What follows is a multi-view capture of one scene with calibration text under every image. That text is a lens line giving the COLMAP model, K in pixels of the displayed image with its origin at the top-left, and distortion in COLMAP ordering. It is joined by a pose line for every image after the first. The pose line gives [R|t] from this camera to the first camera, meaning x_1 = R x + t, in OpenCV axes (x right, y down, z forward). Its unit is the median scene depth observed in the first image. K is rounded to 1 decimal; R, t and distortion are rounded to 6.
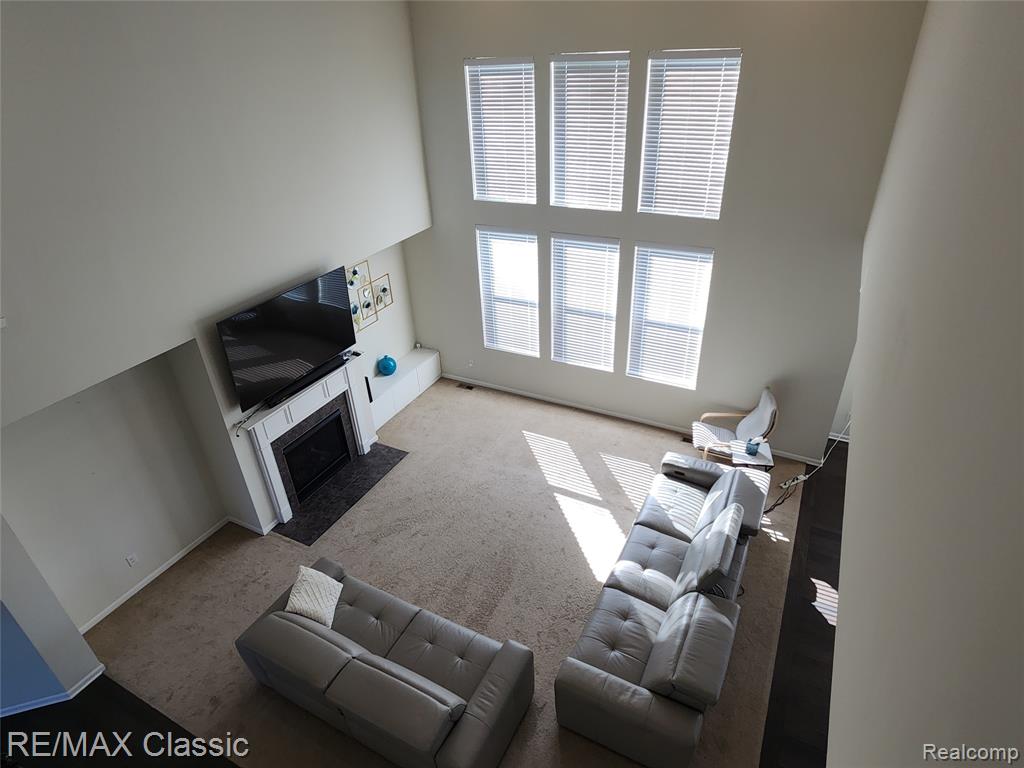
lens RADIAL K [[588.8, 0, 508.7], [0, 588.8, 391.1], [0, 0, 1]] dist [-0.000274, 0.000306]
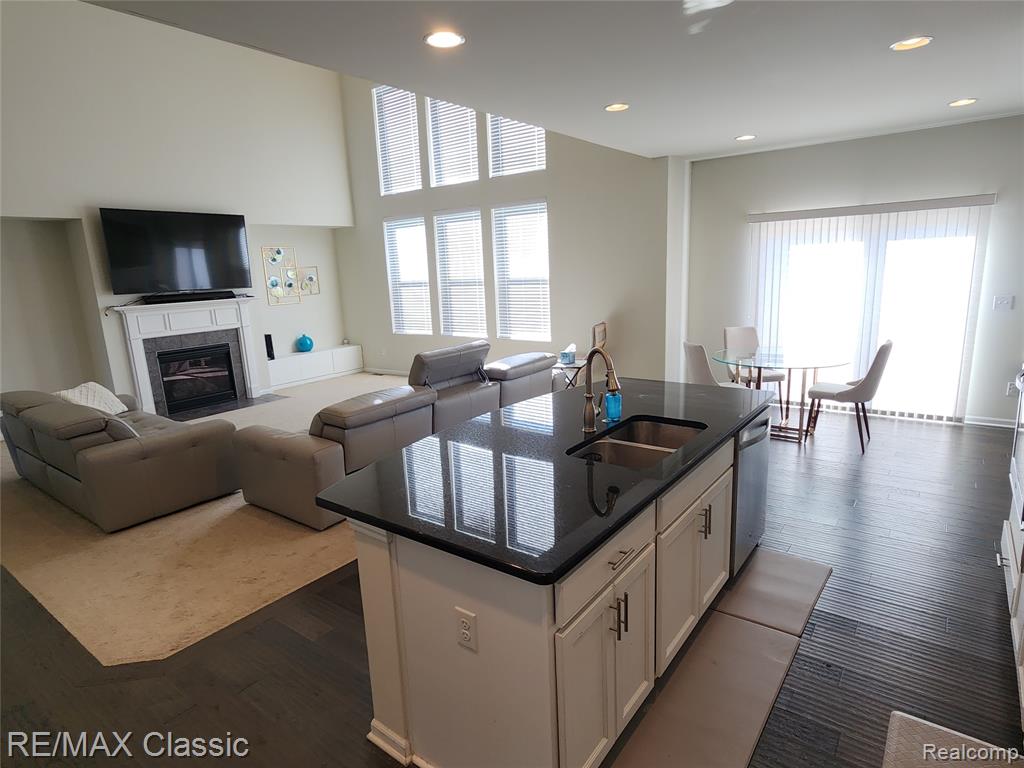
lens RADIAL K [[578.9, 0, 511.8], [0, 578.9, 391.4], [0, 0, 1]] dist [0.006169, 0.001005]
pose [[0.987428, 0.034644, -0.154228, 0.420016], [-0.080954, 0.948855, -0.305156, 0.410046], [0.135768, 0.313805, 0.939731, 0.057314]]
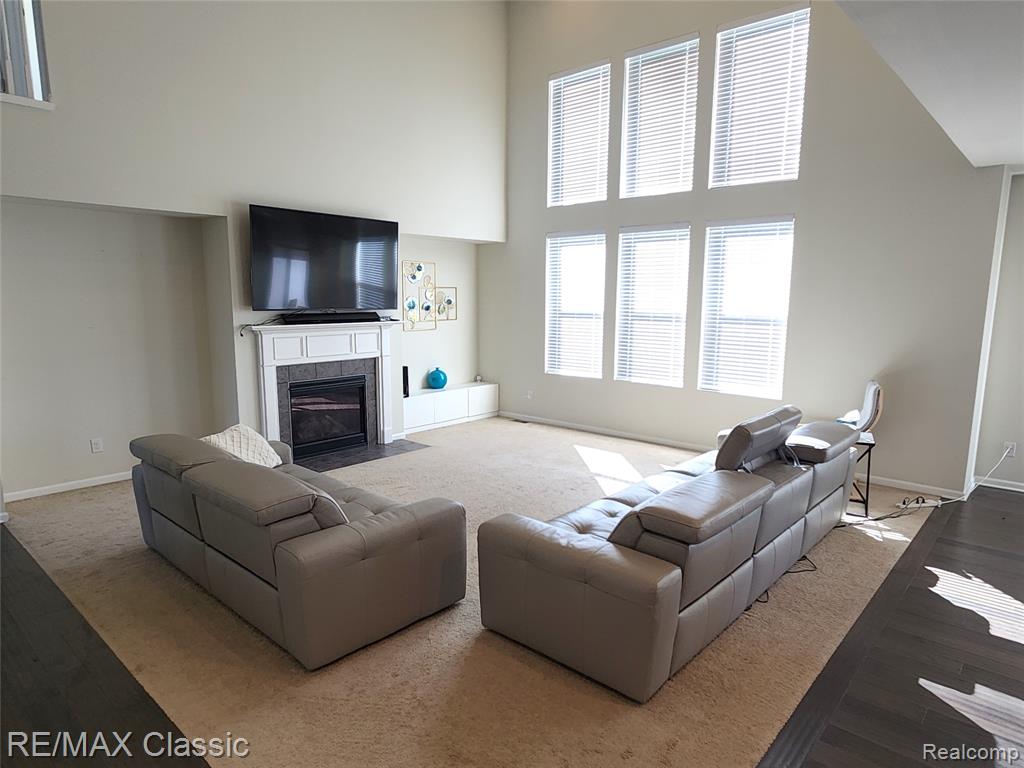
lens RADIAL K [[627.5, 0, 515.5], [0, 627.5, 390.1], [0, 0, 1]] dist [0.000693, 0.002821]
pose [[0.970032, 0.086028, -0.227239, 0.162968], [-0.164584, 0.920636, -0.354037, 0.356436], [0.178747, 0.380827, 0.907205, 0.161062]]
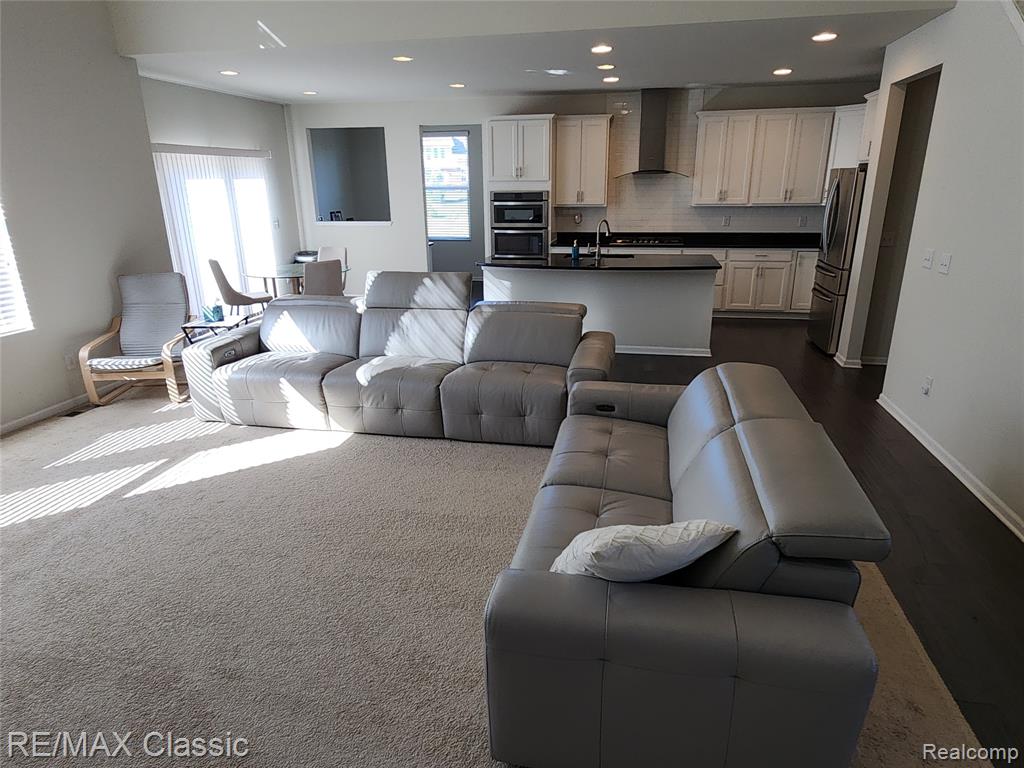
lens RADIAL K [[627.5, 0, 515.5], [0, 627.5, 390.1], [0, 0, 1]] dist [0.000693, 0.002821]
pose [[-0.285054, -0.261498, 0.922151, -0.440110], [0.513410, 0.770763, 0.377273, 0.057750], [-0.809416, 0.580985, -0.085453, 0.712344]]
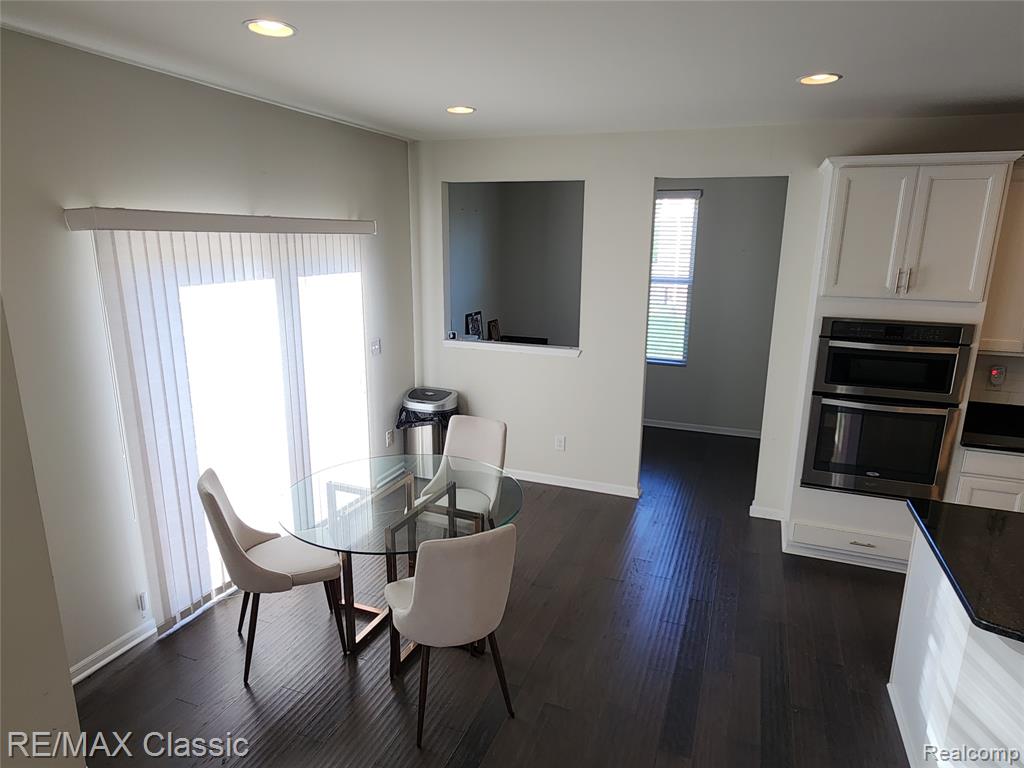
lens RADIAL K [[627.5, 0, 515.5], [0, 627.5, 390.1], [0, 0, 1]] dist [0.000693, 0.002821]
pose [[-0.119102, -0.194621, 0.973621, 0.223647], [0.507411, 0.830946, 0.228172, -0.011323], [-0.853434, 0.521201, -0.000214, 0.691917]]
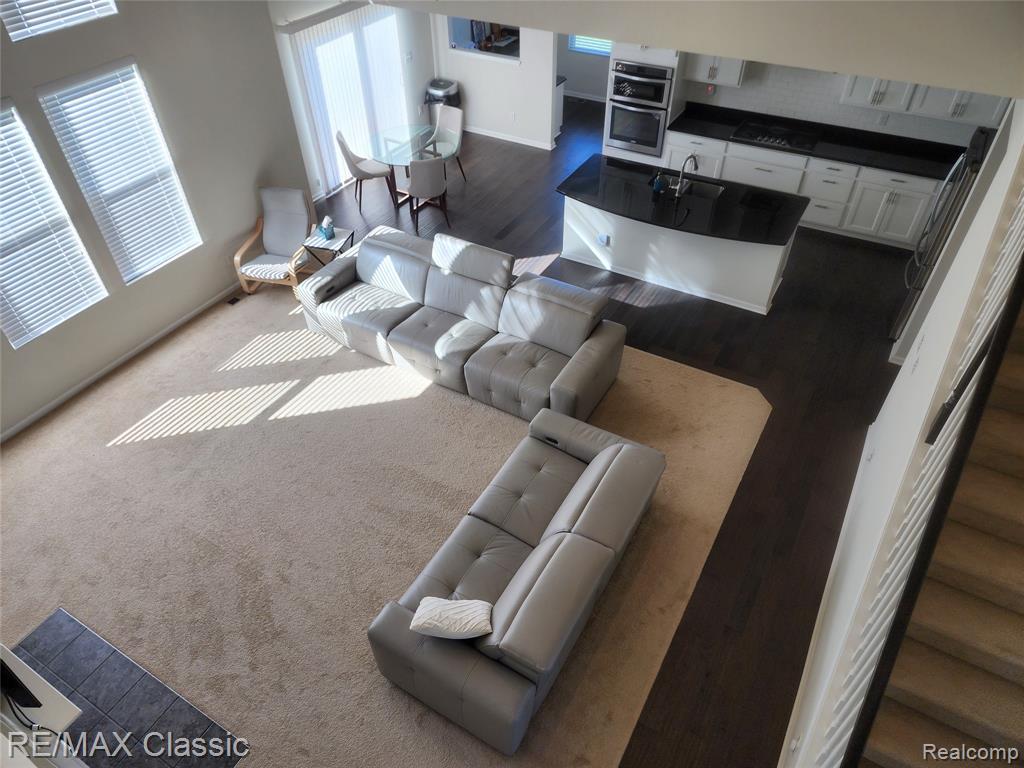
lens RADIAL K [[677.8, 0, 512.0], [0, 677.8, 384.0], [0, 0, 1]] dist [0.090929, -0.085417]
pose [[0.038881, -0.644016, 0.764024, -0.535666], [0.522139, 0.665008, 0.533981, -0.162629], [-0.851974, 0.378165, 0.362122, 0.372497]]
